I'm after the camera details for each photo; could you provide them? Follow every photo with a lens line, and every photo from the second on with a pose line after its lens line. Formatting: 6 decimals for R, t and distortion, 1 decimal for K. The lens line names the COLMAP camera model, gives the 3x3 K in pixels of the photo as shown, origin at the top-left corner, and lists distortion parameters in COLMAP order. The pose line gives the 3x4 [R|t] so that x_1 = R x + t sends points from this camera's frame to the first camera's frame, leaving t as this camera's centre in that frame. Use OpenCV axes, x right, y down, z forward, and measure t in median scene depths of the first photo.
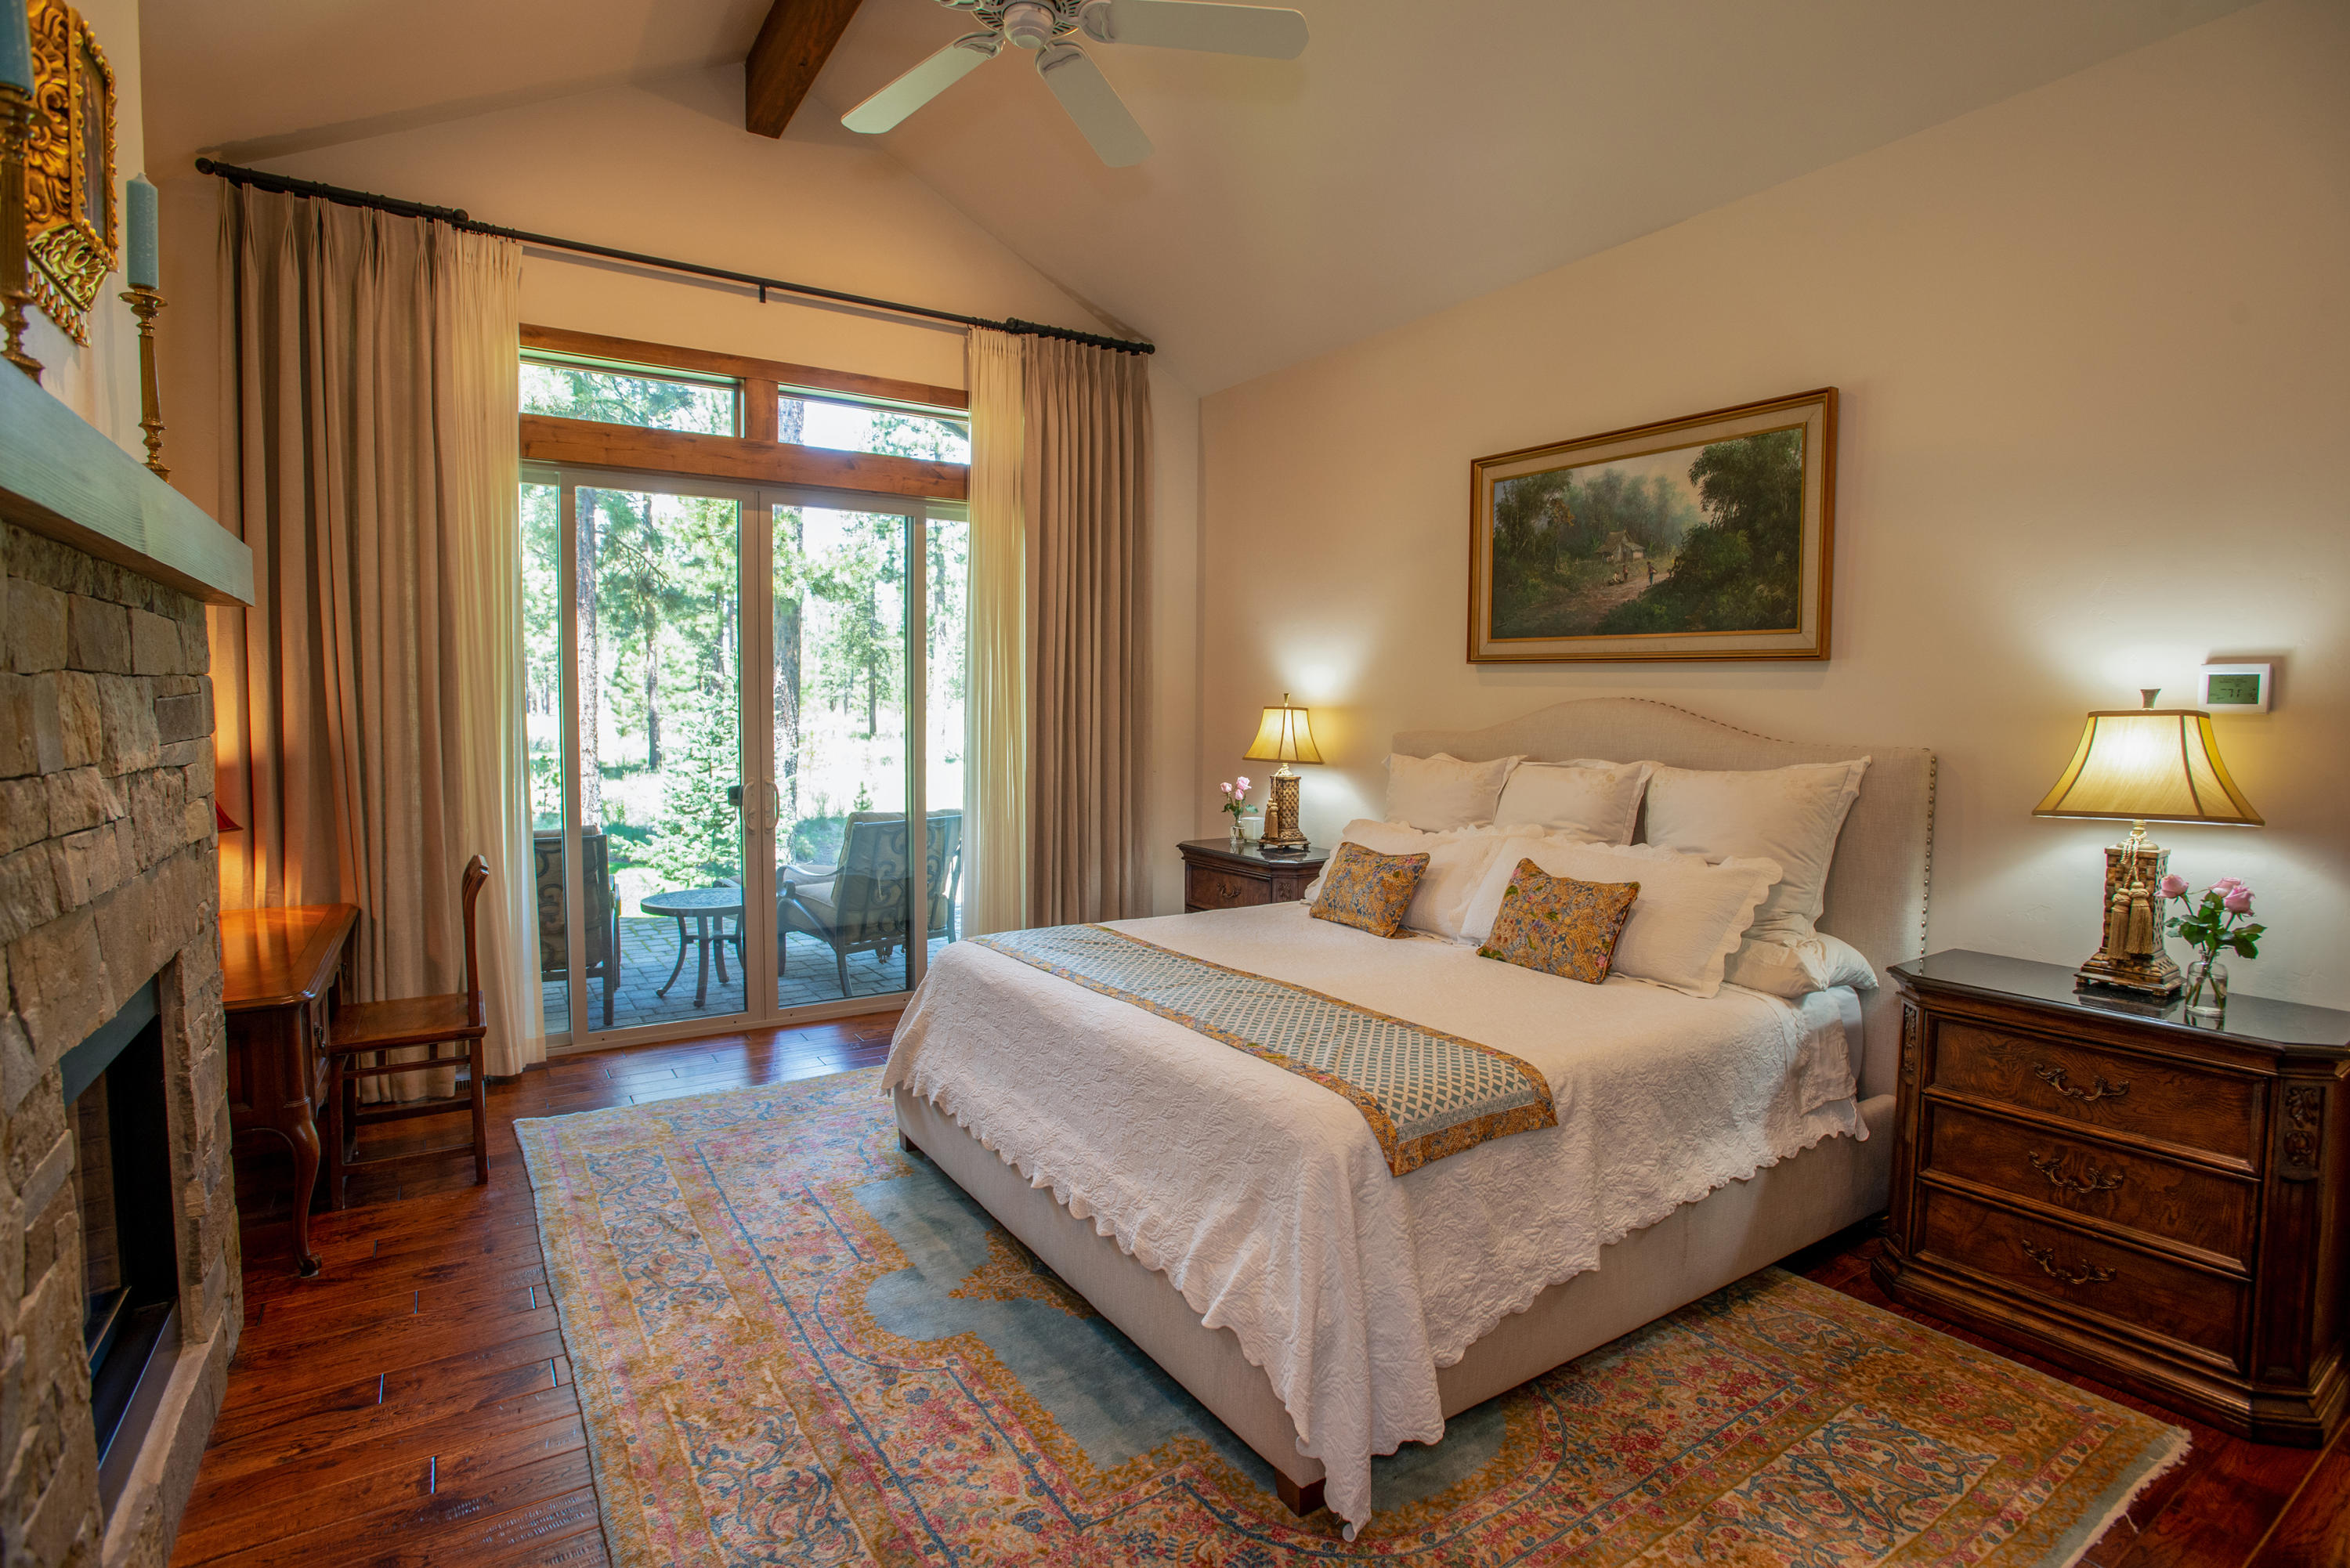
lens RADIAL K [[1128.3, 0, 1179.1], [0, 1128.3, 770.3], [0, 0, 1]] dist [-0.030561, 0.001081]
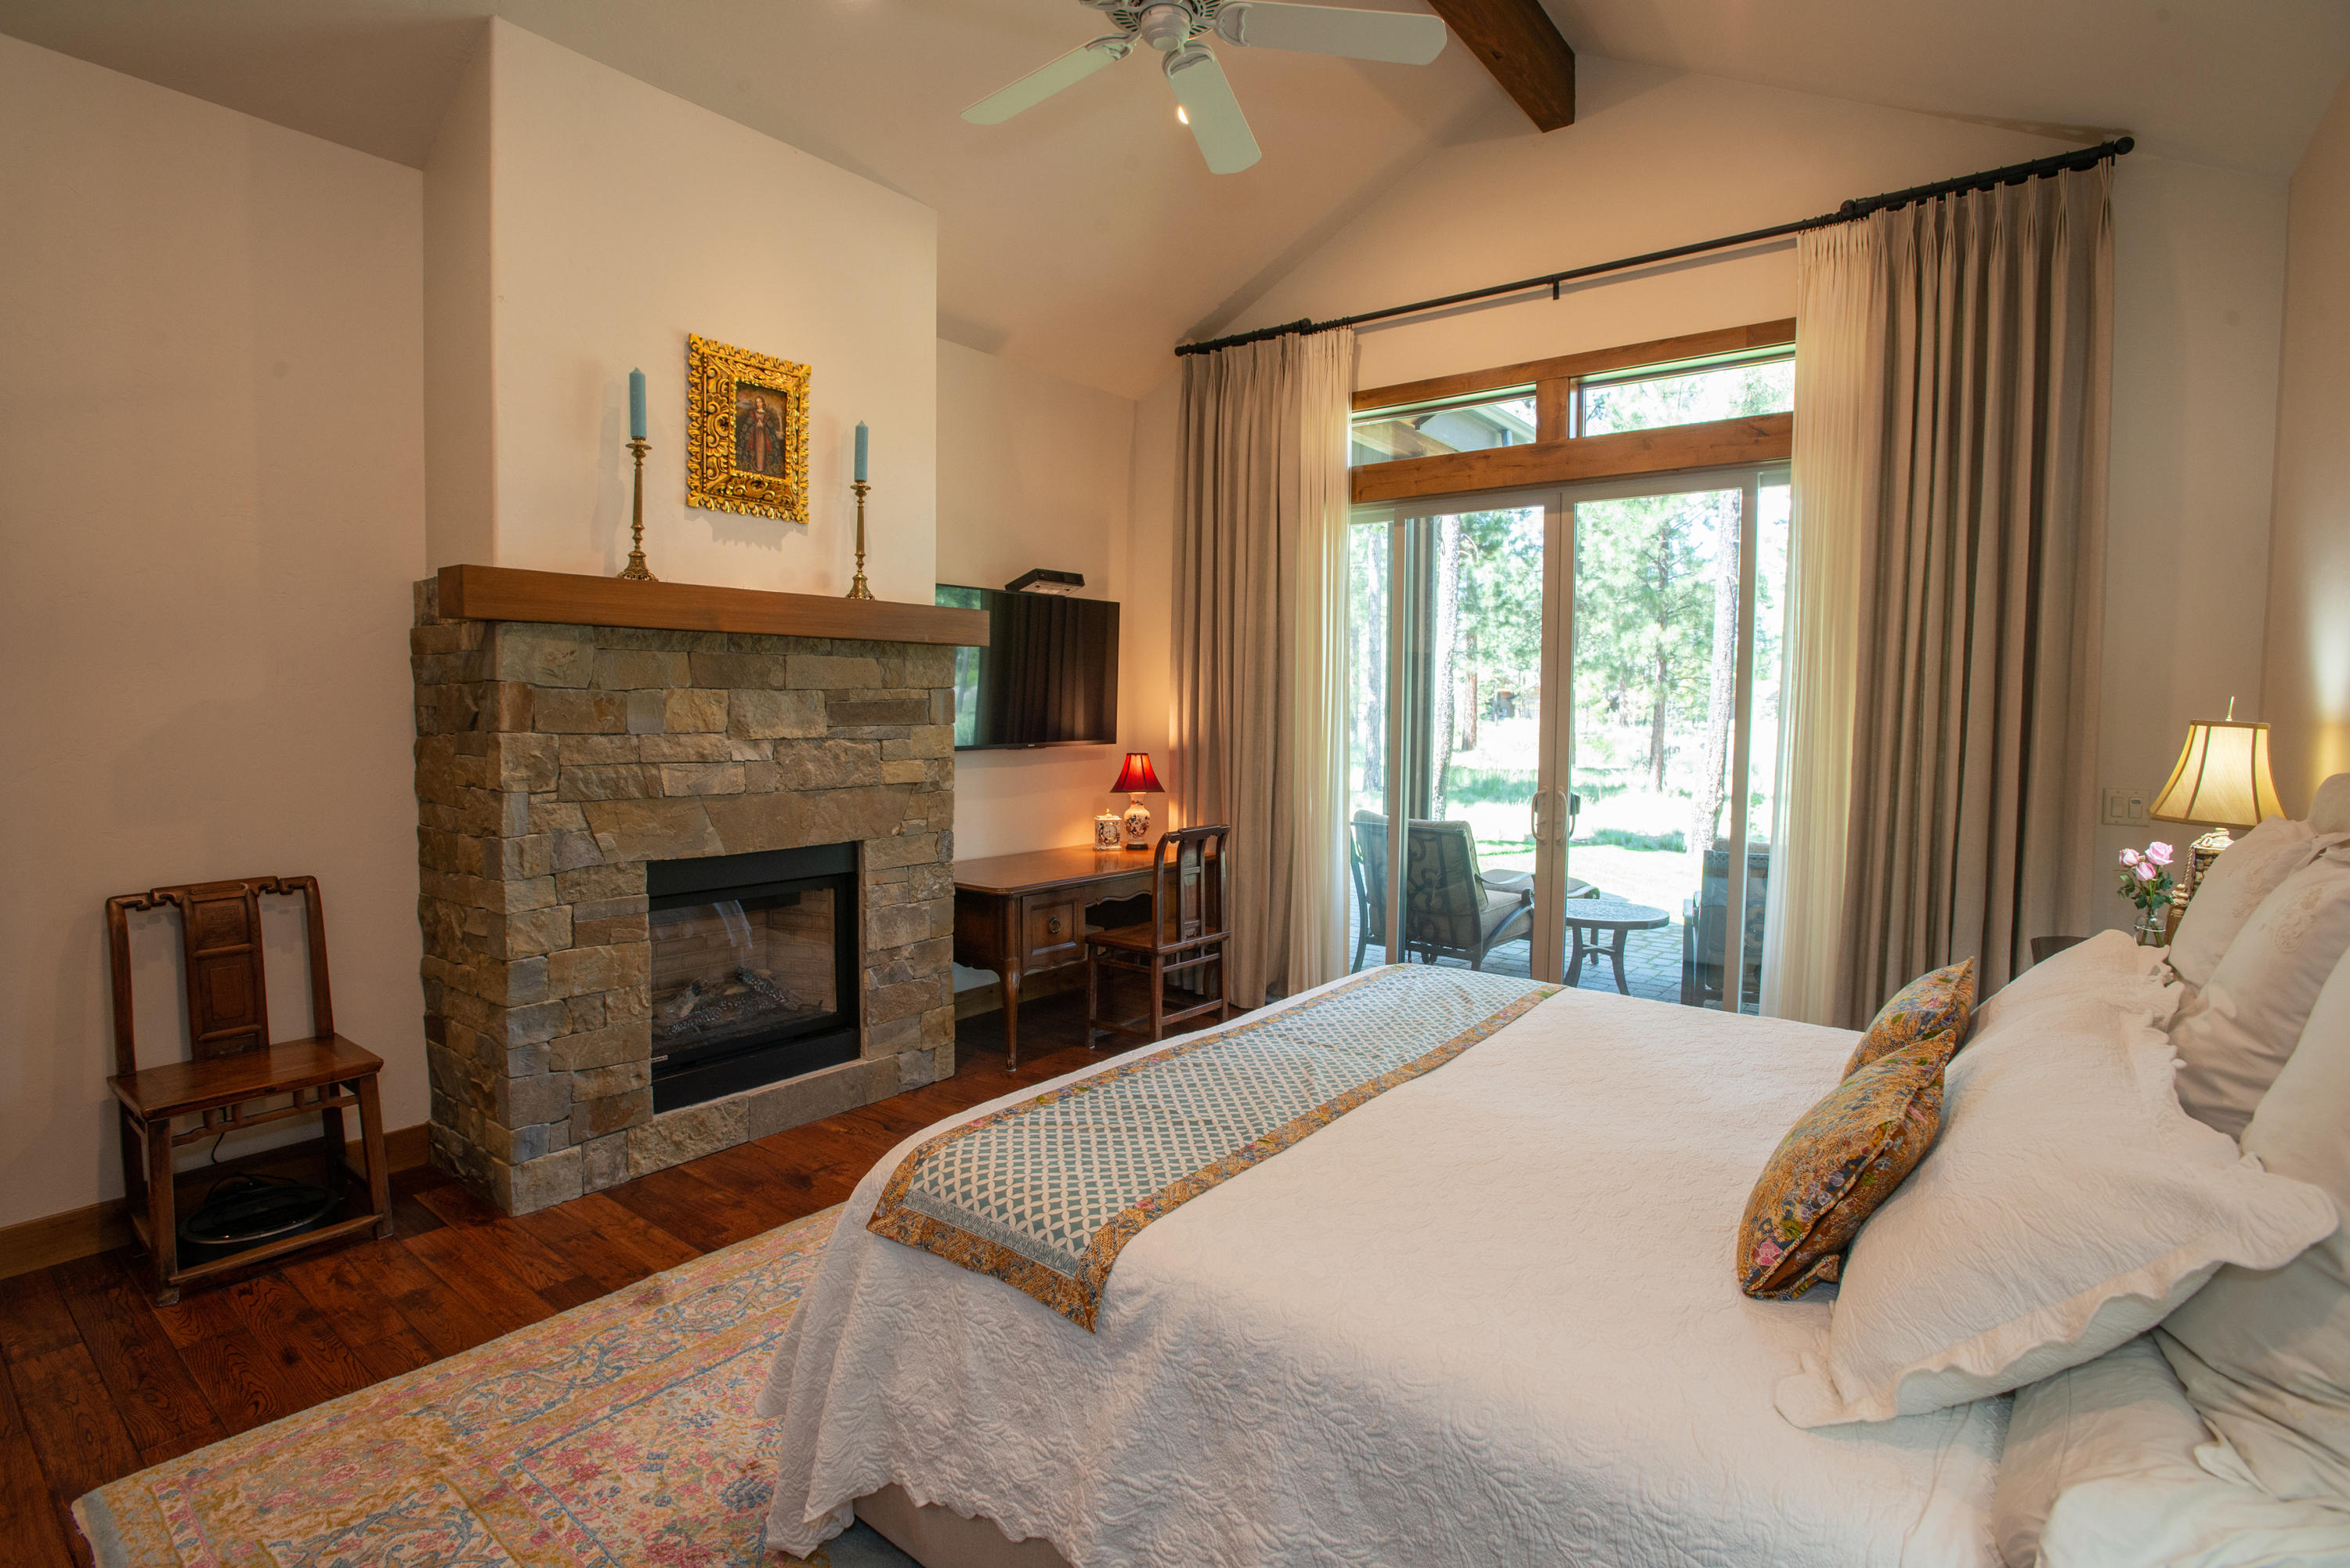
lens RADIAL K [[1128.3, 0, 1179.1], [0, 1128.3, 770.3], [0, 0, 1]] dist [-0.030561, 0.001081]
pose [[0.337925, 0.056213, -0.939493, 0.449283], [-0.068513, 0.997036, 0.035013, -0.020389], [0.938676, 0.052535, 0.340774, 0.375364]]
